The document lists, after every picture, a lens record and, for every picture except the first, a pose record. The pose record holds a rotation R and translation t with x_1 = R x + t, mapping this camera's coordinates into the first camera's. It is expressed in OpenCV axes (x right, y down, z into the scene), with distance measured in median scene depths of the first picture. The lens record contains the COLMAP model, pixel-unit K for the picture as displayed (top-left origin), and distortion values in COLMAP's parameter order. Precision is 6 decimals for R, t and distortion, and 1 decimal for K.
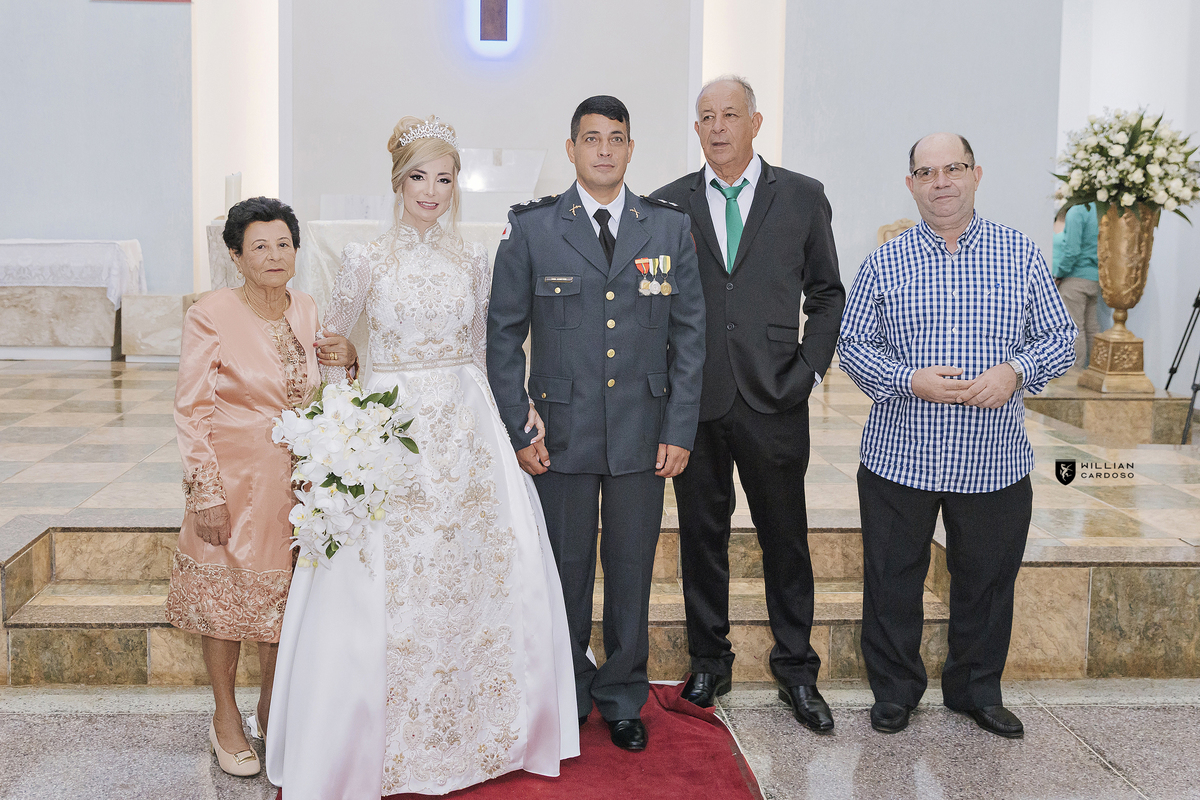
lens RADIAL K [[1283.6, 0, 567.9], [0, 1283.6, 310.3], [0, 0, 1]] dist [-0.011232, 0.008175]
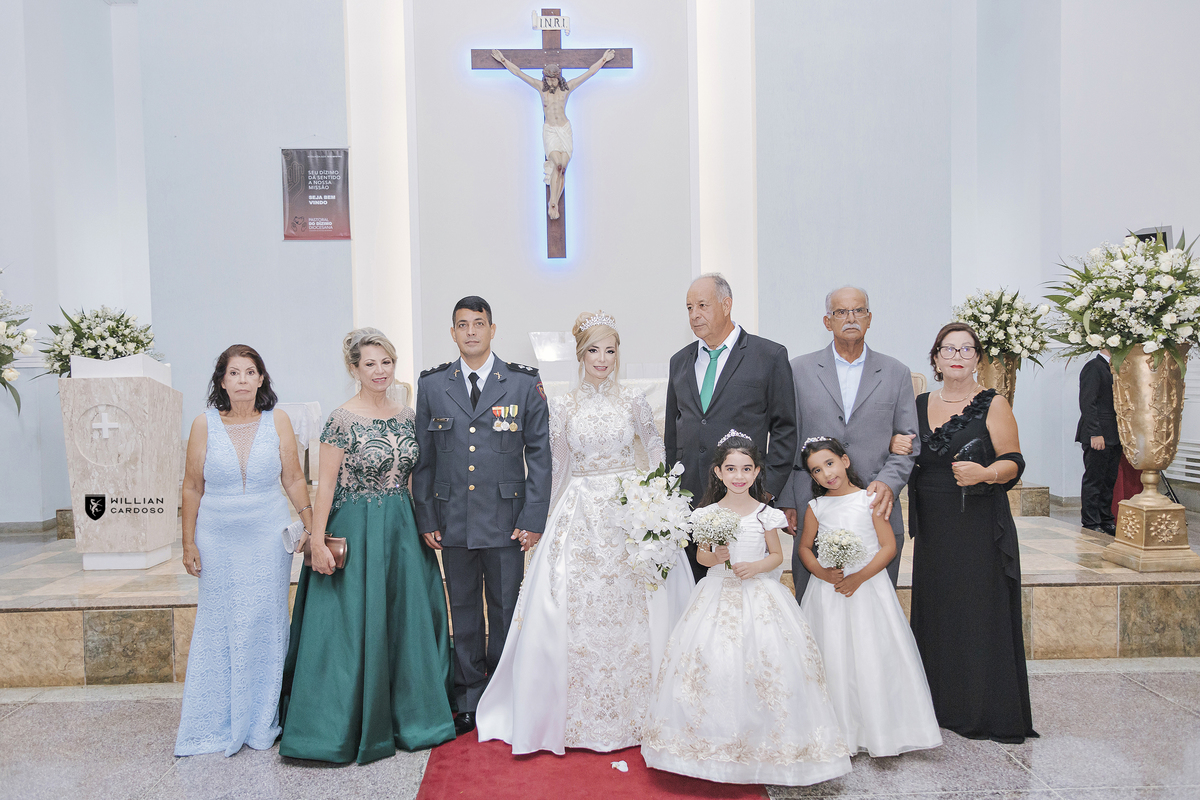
lens RADIAL K [[952.8, 0, 588.0], [0, 952.8, 403.5], [0, 0, 1]] dist [0.014924, -0.004206]
pose [[0.998996, -0.032295, -0.031063, 0.009142], [0.030854, 0.998474, -0.045791, 0.009599], [0.032494, 0.044786, 0.998468, -0.113608]]
